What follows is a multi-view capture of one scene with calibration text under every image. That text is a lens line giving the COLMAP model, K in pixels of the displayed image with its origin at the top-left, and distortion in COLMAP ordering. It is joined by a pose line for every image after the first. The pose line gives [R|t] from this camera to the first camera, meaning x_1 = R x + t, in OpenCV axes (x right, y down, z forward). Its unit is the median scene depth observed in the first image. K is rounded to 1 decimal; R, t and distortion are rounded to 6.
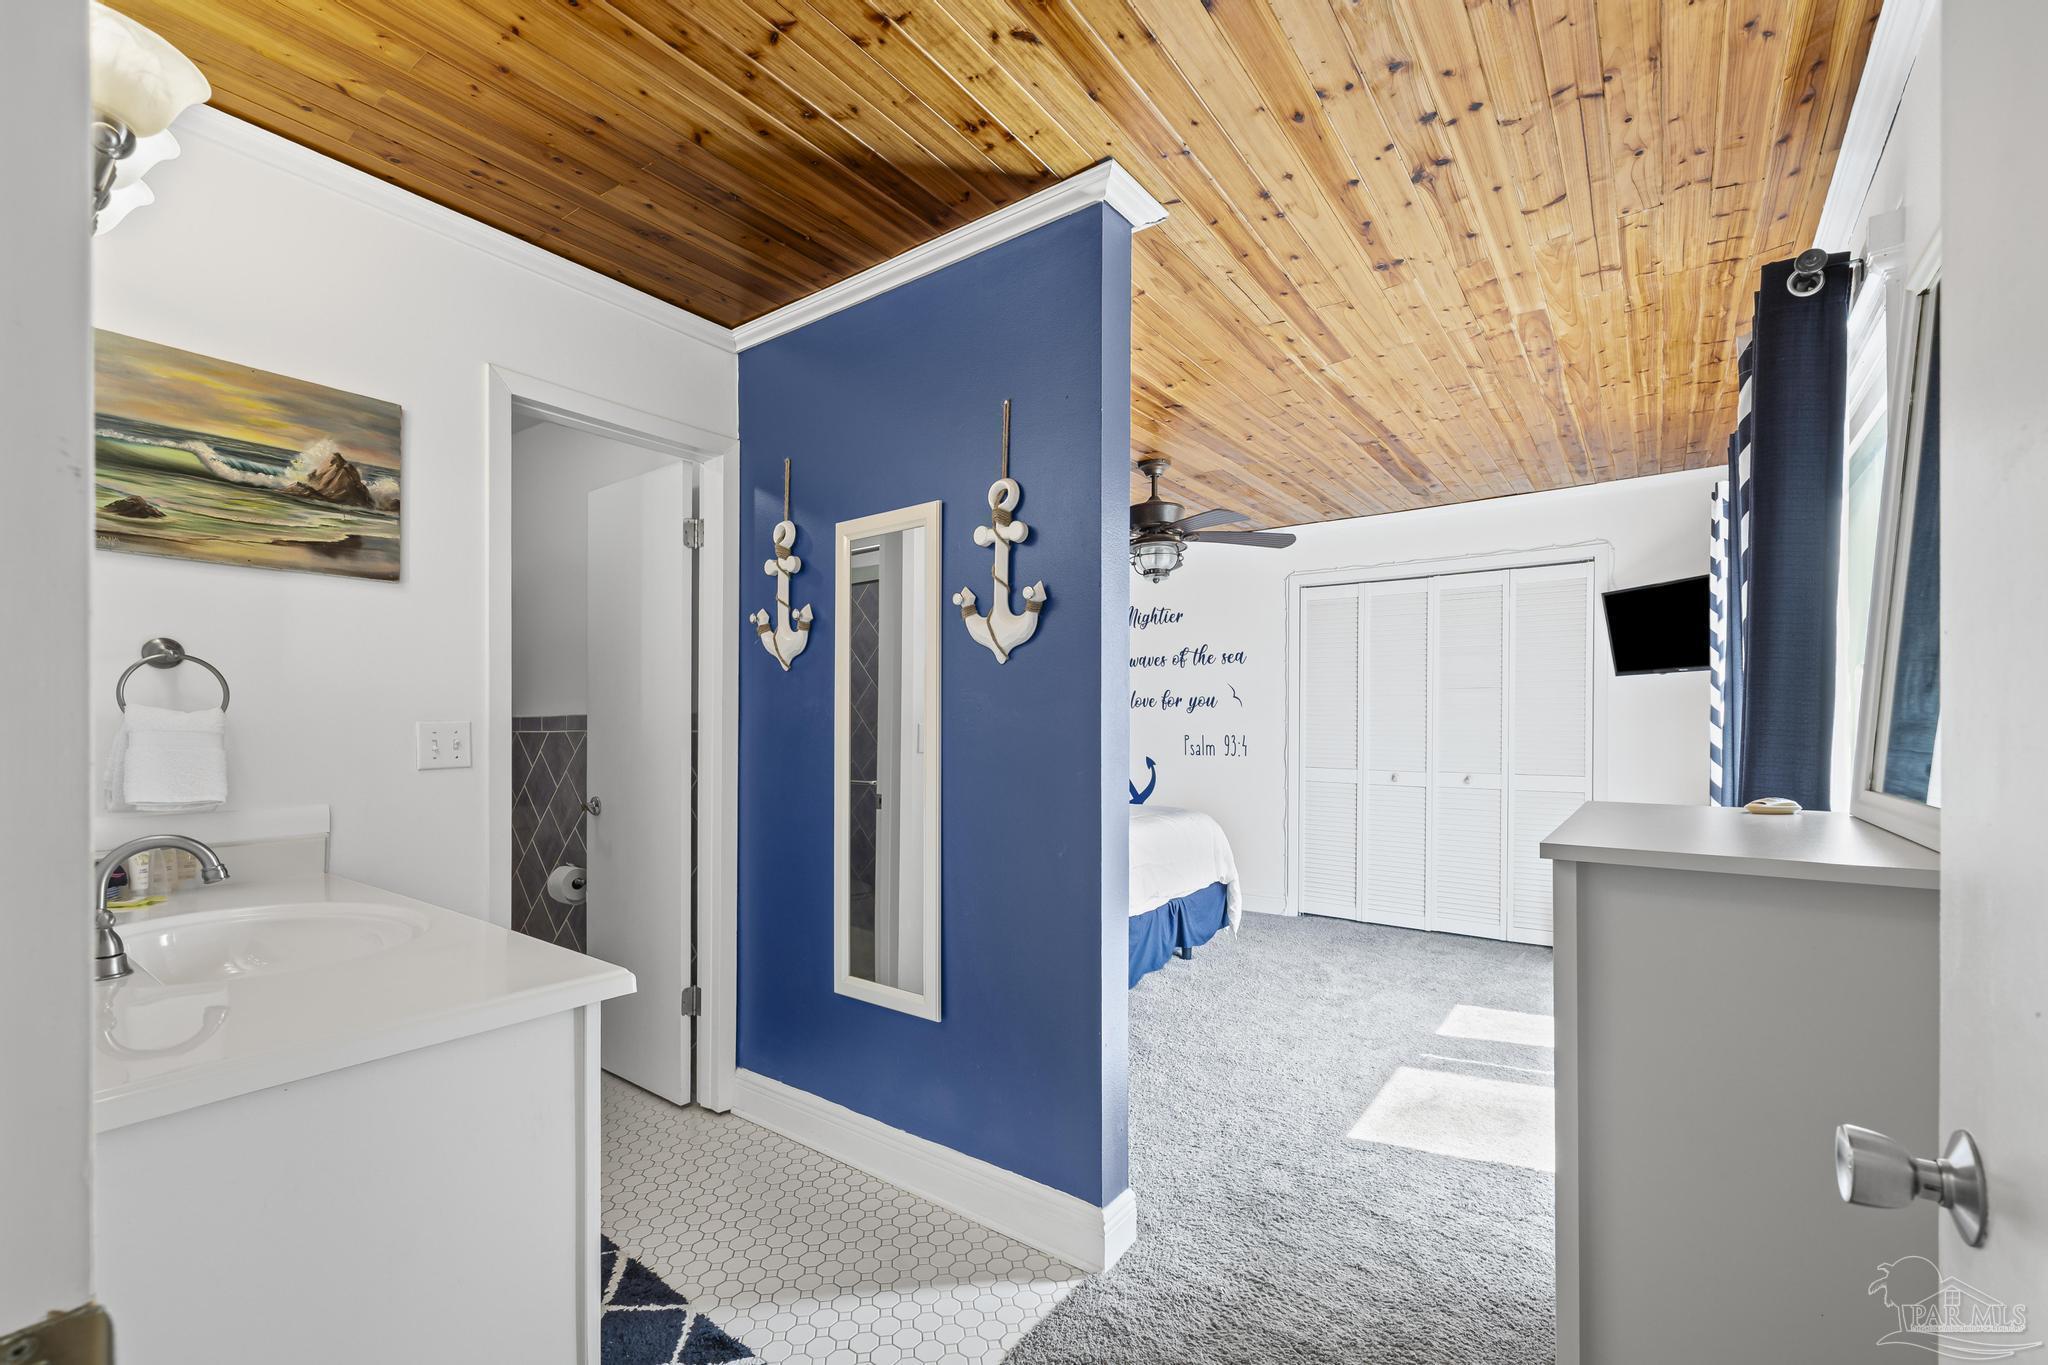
lens RADIAL K [[858.1, 0, 1015.2], [0, 858.1, 718.1], [0, 0, 1]] dist [-0.000056, -0.009459]
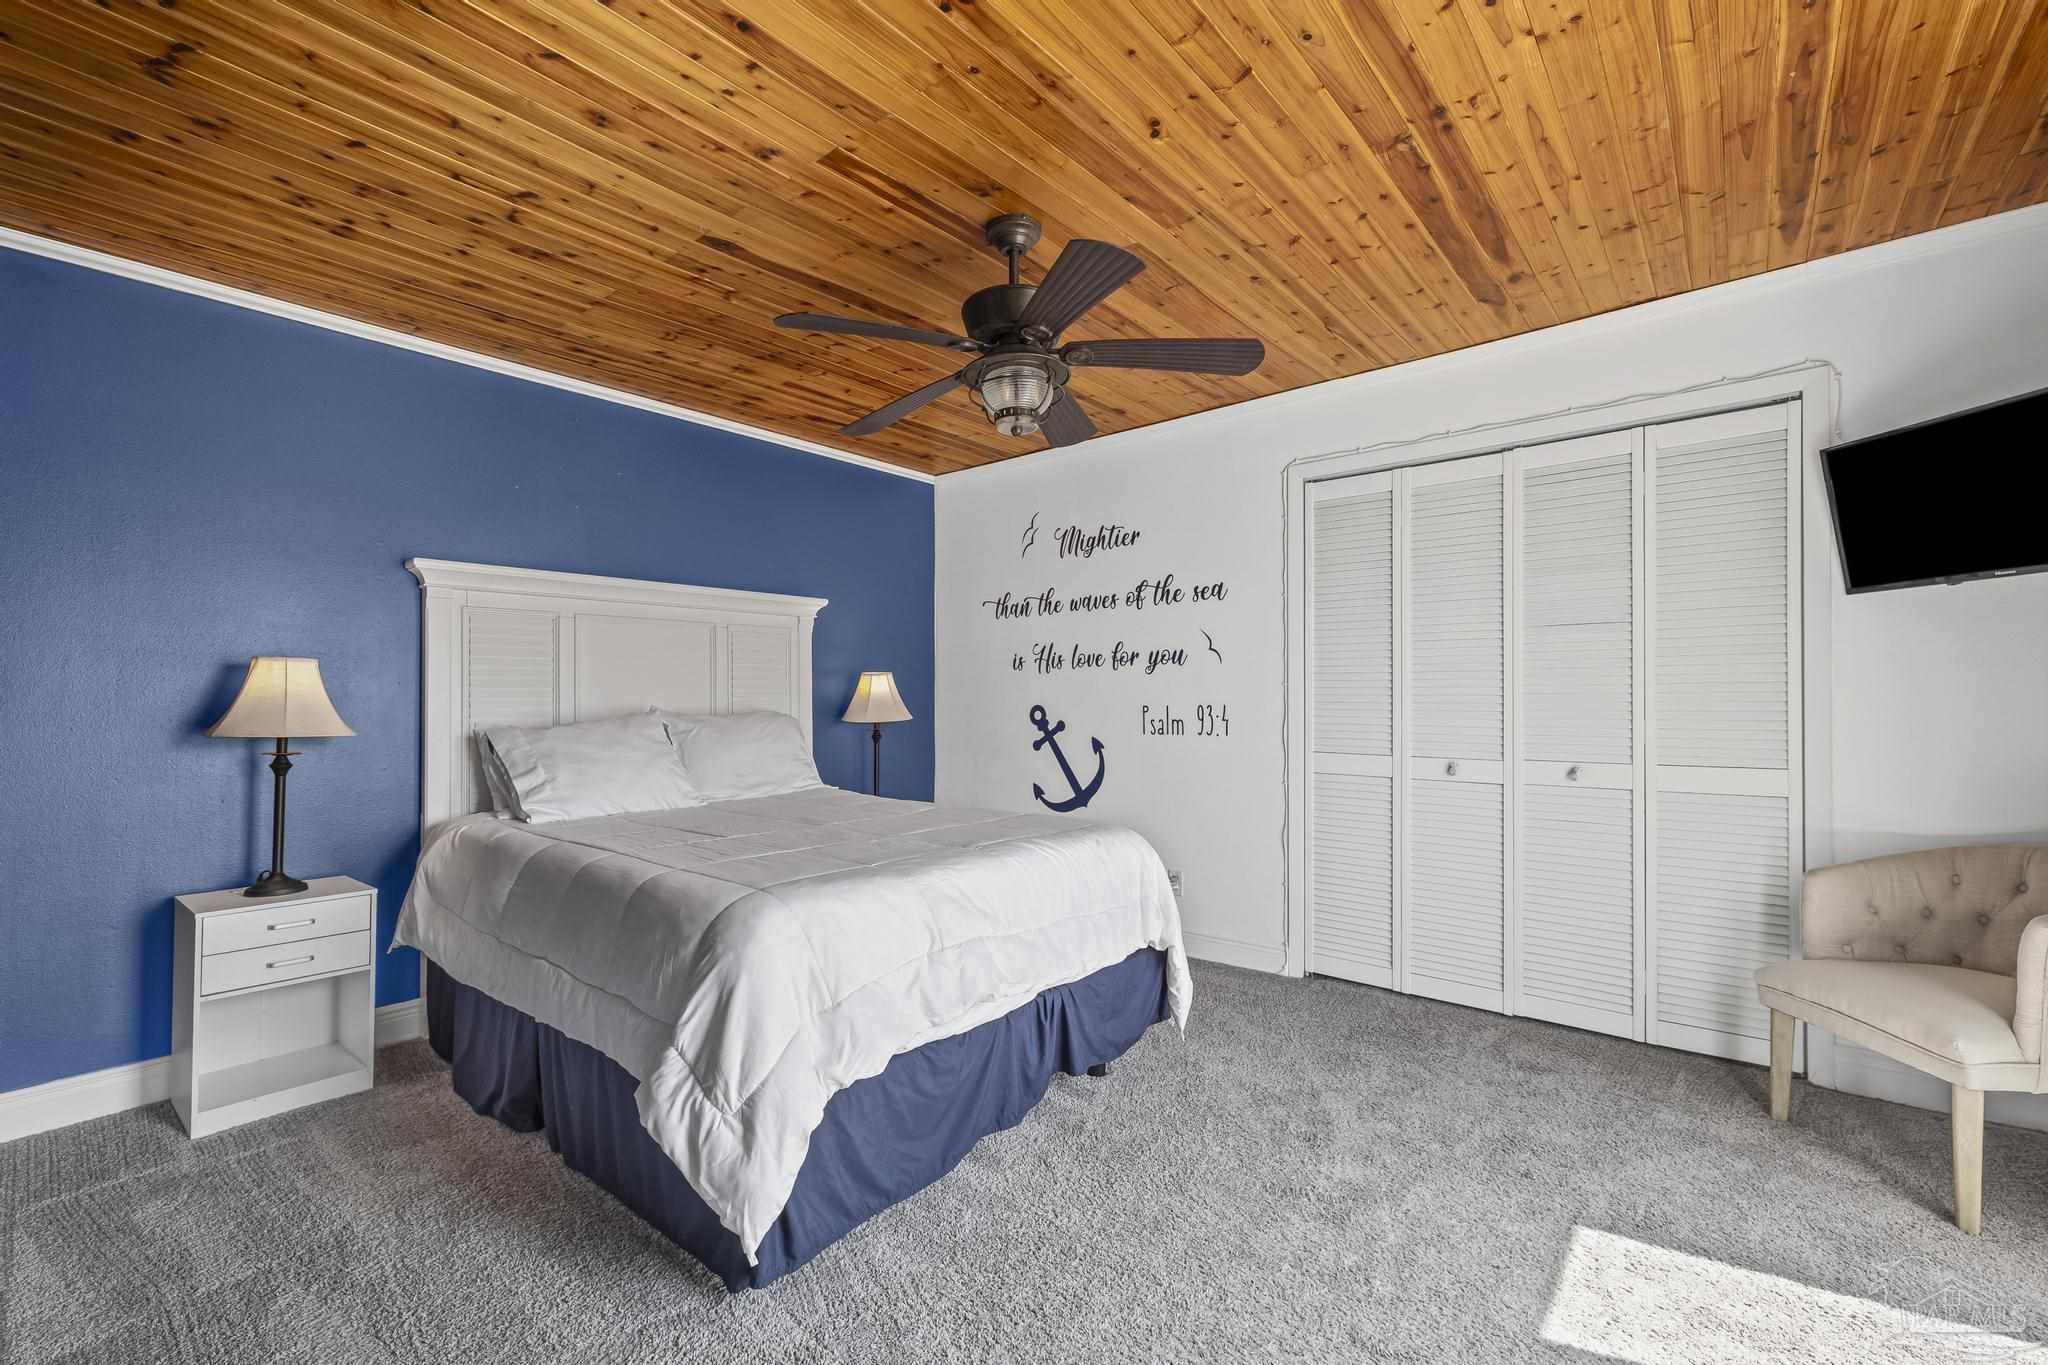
lens RADIAL K [[864.2, 0, 1016.1], [0, 864.2, 696.9], [0, 0, 1]] dist [0.000477, -0.000042]
pose [[0.998350, -0.008631, -0.056763, 0.218665], [0.008709, 0.999961, 0.001136, 0.017398], [0.056751, -0.001628, 0.998387, 0.477397]]
